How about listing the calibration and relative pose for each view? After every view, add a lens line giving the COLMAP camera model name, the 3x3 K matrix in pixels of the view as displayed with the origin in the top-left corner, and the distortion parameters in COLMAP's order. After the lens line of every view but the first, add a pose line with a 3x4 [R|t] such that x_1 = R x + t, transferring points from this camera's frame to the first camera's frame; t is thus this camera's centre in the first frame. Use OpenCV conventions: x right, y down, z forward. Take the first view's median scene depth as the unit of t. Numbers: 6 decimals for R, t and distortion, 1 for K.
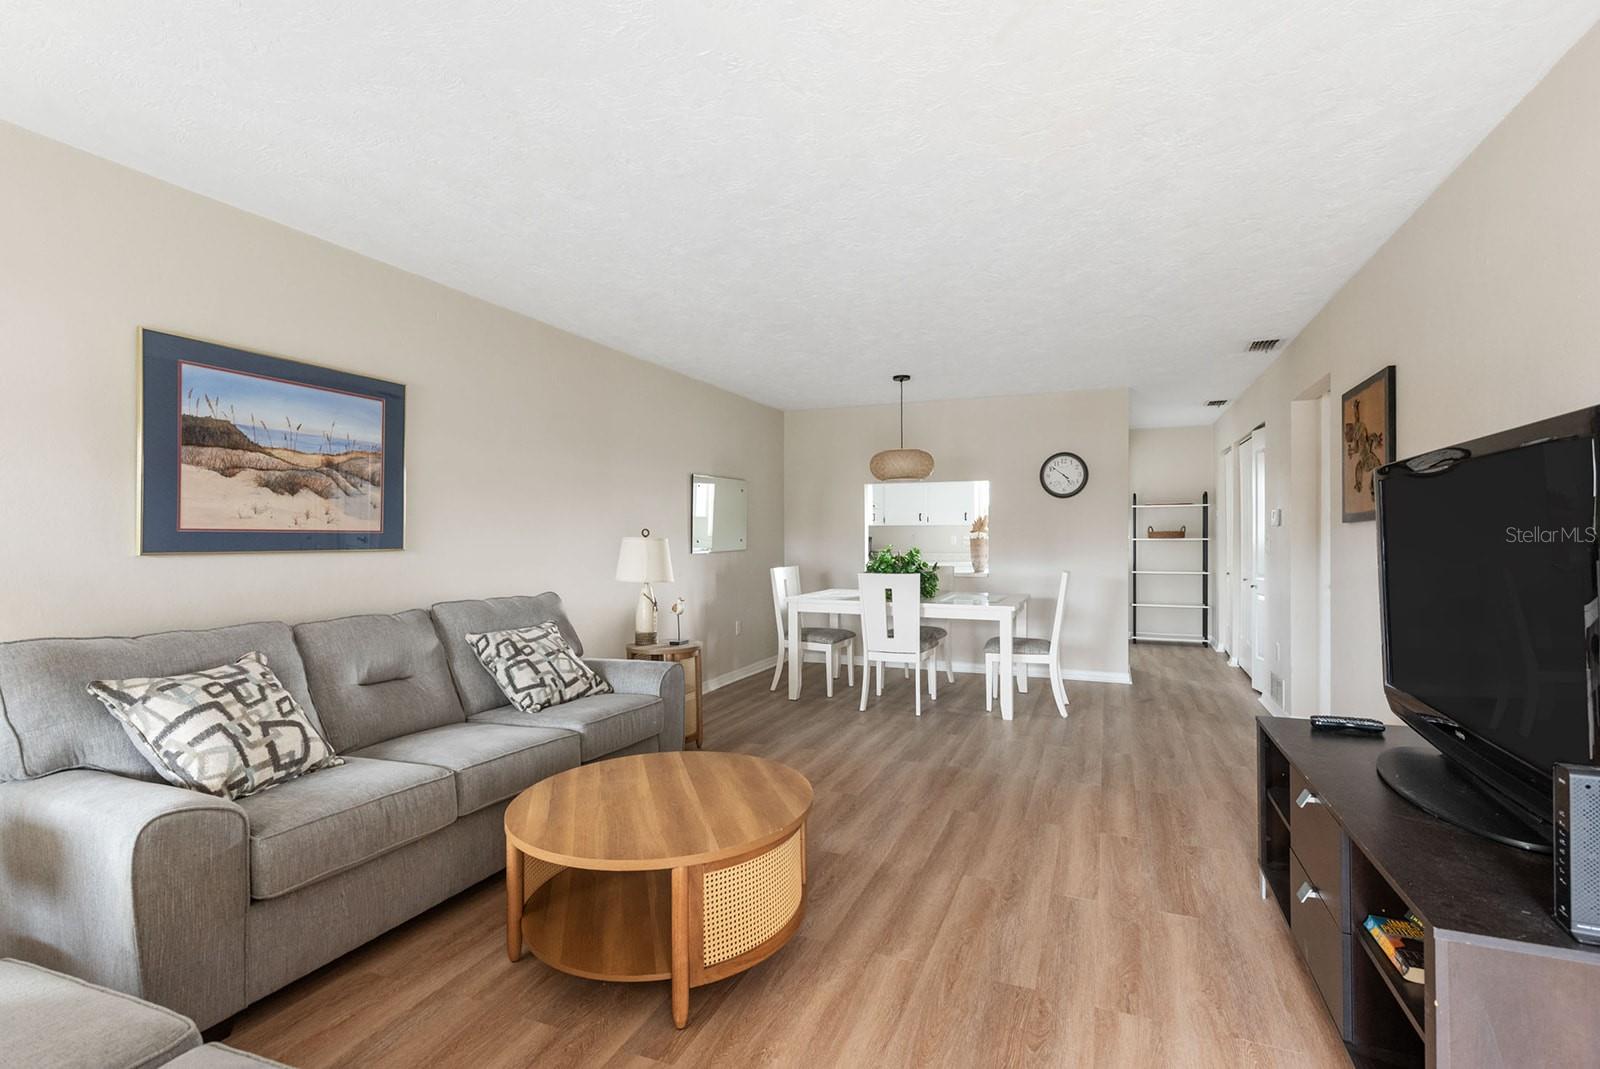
lens RADIAL K [[742.0, 0, 808.7], [0, 742.0, 532.2], [0, 0, 1]] dist [0.000492, -0.000107]
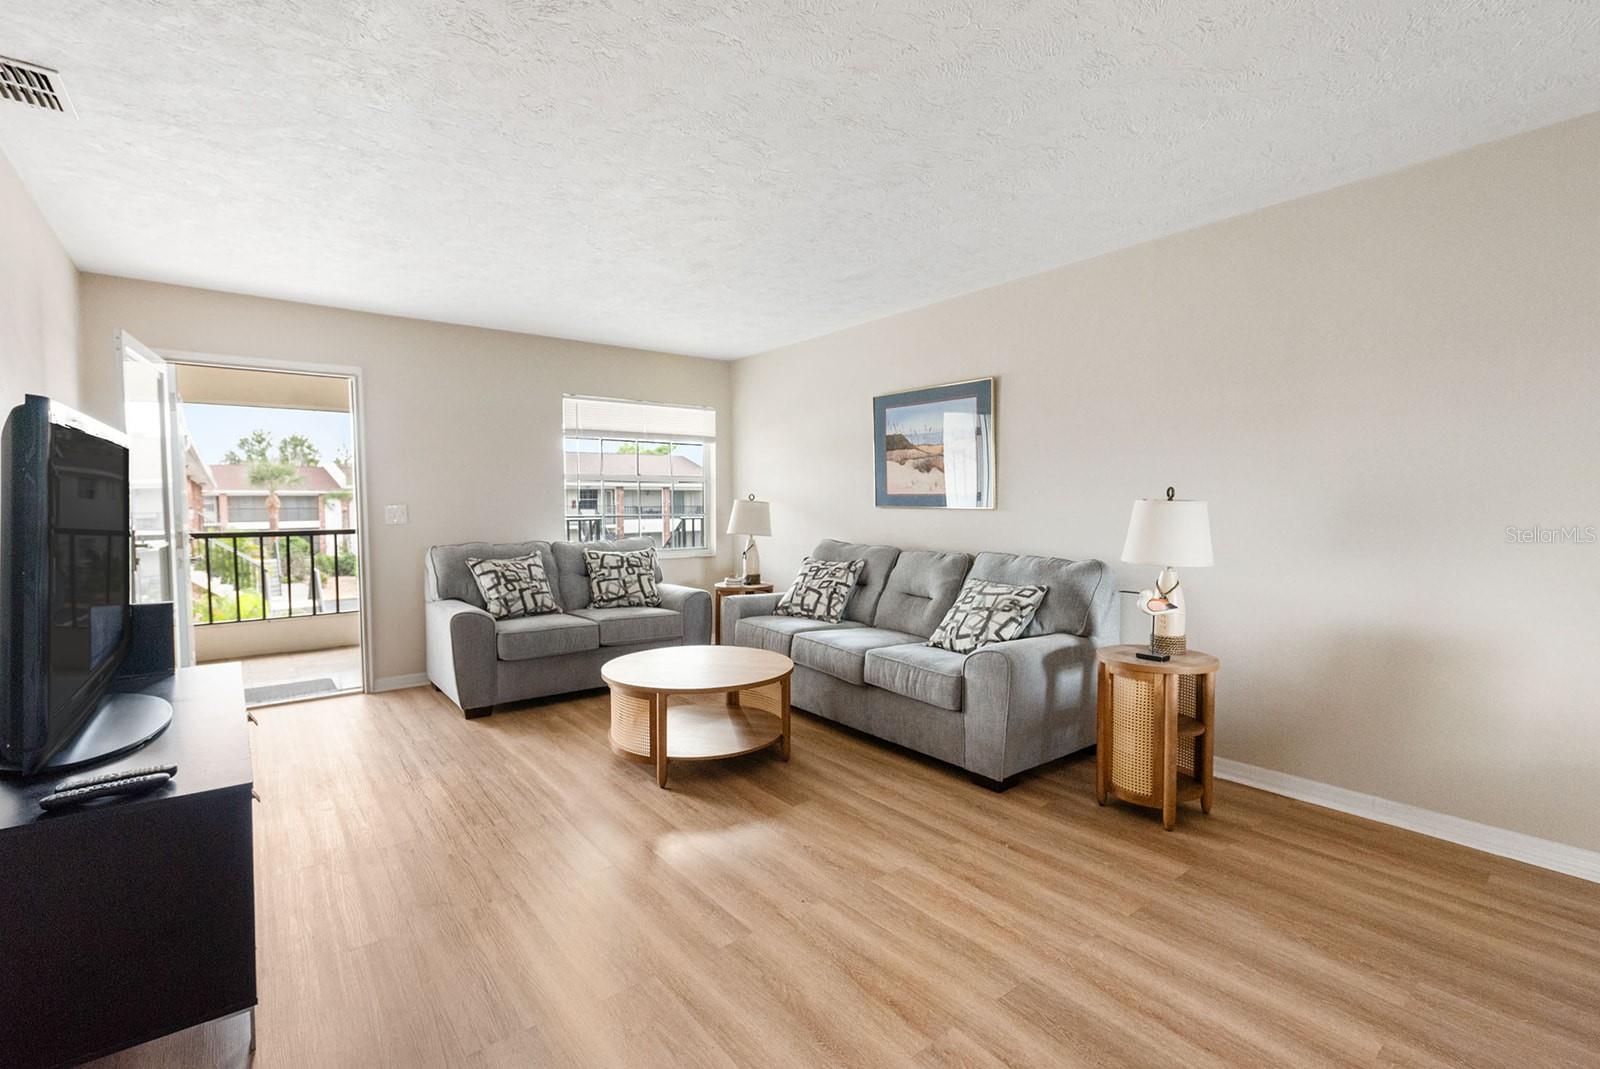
lens RADIAL K [[742.0, 0, 808.7], [0, 742.0, 532.2], [0, 0, 1]] dist [0.000492, -0.000107]
pose [[-0.503835, 0.042709, -0.862743, 0.737800], [0.007360, 0.998953, 0.045153, 0.004284], [0.863768, 0.016400, -0.503622, 1.418158]]
